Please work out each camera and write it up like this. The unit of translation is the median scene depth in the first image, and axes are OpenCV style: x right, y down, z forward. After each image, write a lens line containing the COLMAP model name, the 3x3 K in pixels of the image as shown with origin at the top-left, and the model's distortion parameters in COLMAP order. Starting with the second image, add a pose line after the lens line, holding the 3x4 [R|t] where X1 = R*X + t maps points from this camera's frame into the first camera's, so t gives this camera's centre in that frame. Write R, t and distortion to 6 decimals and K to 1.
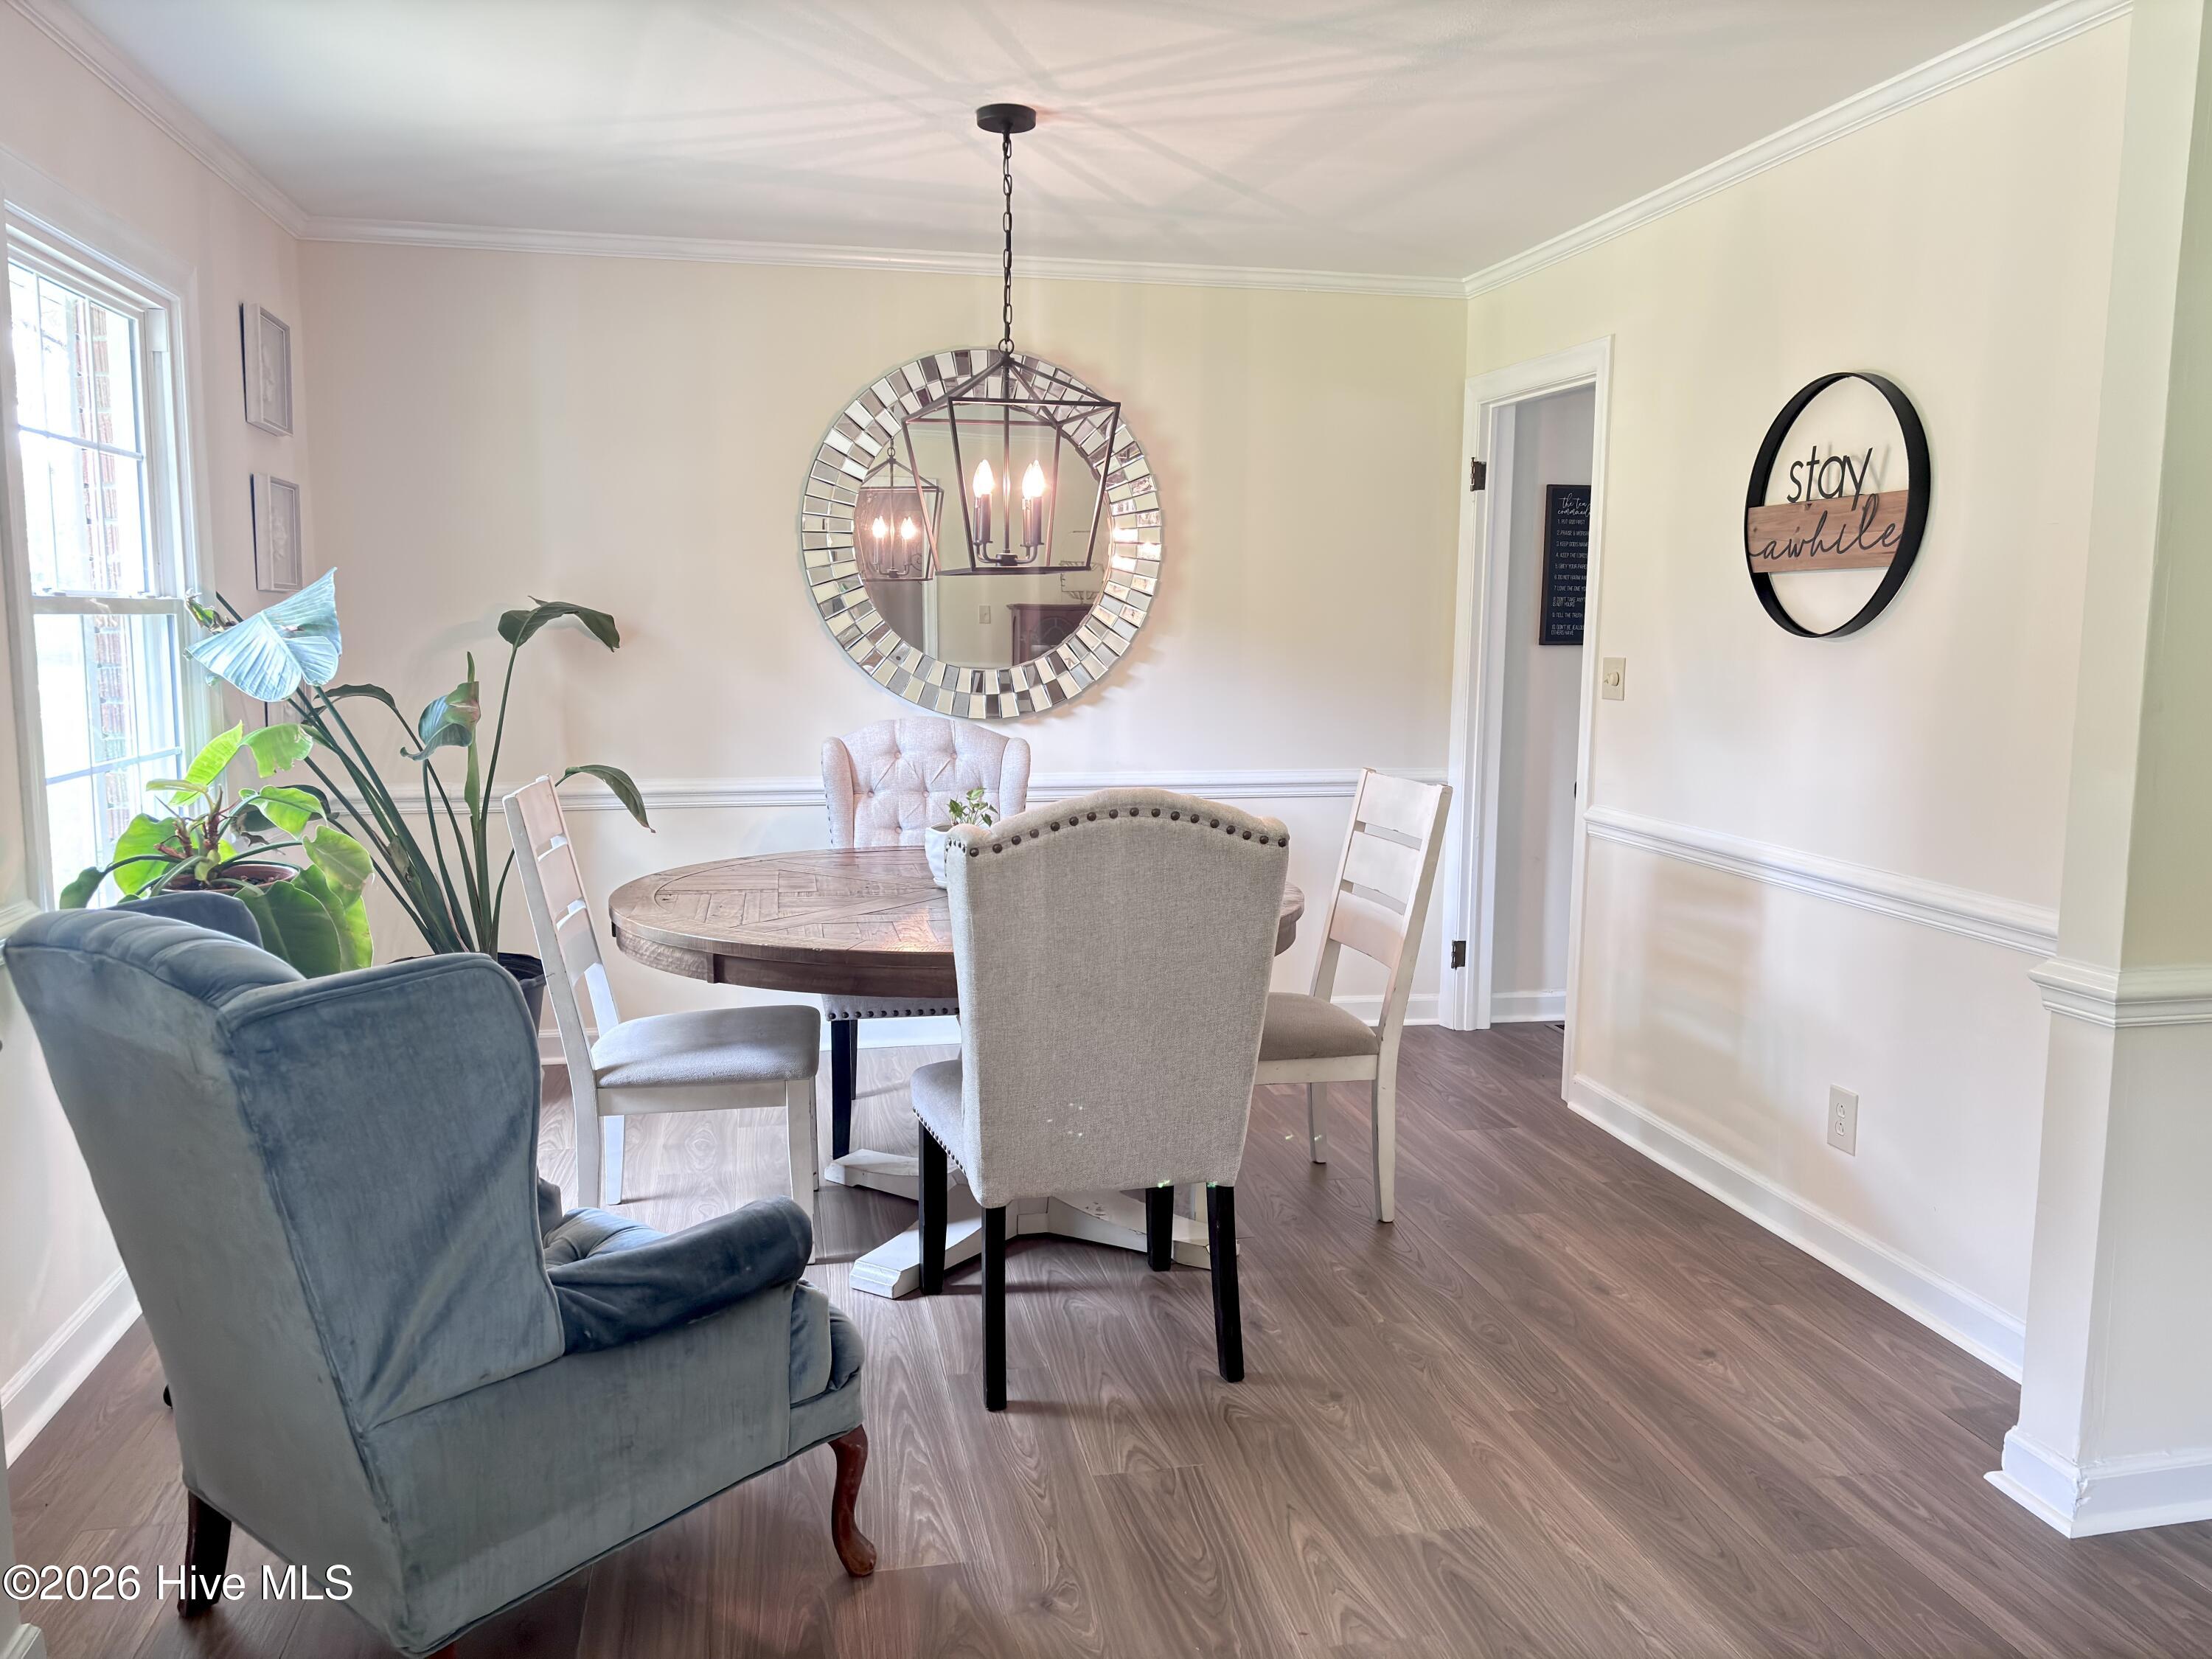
lens RADIAL K [[1673.5, 0, 1100.5], [0, 1673.5, 826.0], [0, 0, 1]] dist [0.037936, -0.035983]
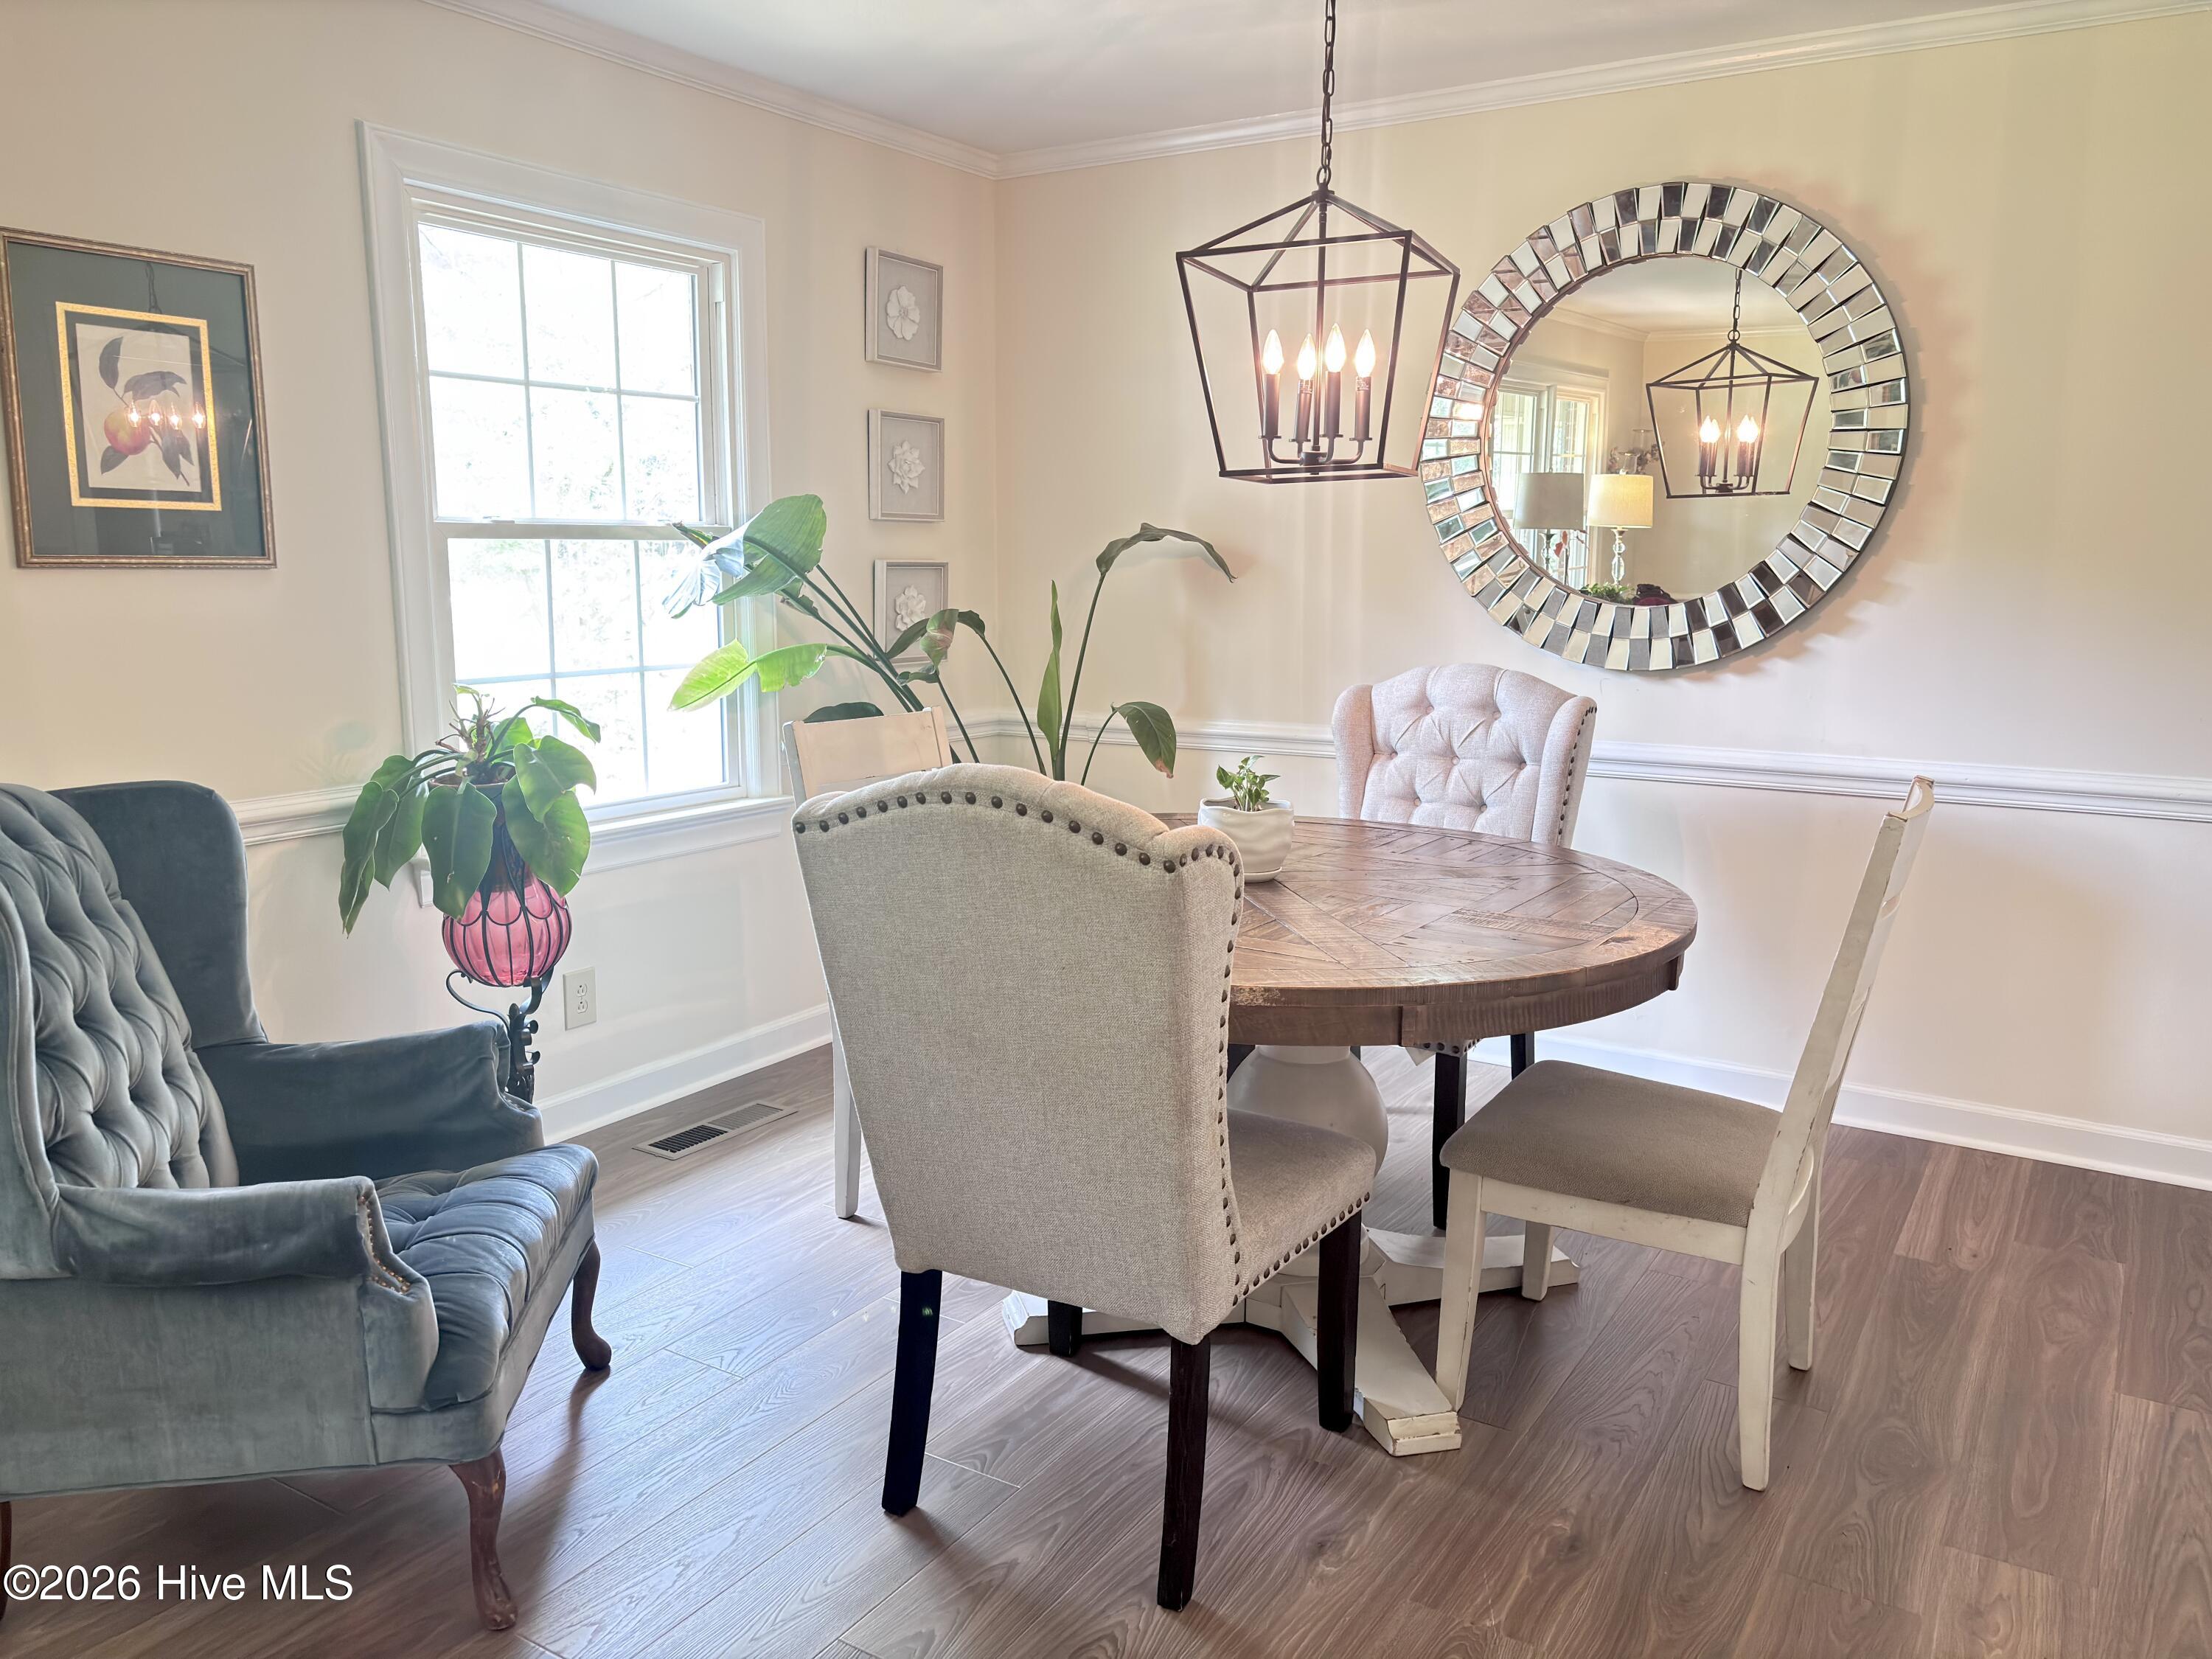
lens RADIAL K [[1673.5, 0, 1107.2], [0, 1673.5, 829.0], [0, 0, 1]] dist [0.037936, -0.035983]
pose [[0.709055, 0.112396, -0.696137, 0.419315], [-0.084325, 0.993646, 0.074541, -0.039857], [0.700093, 0.005848, 0.714028, 0.379223]]
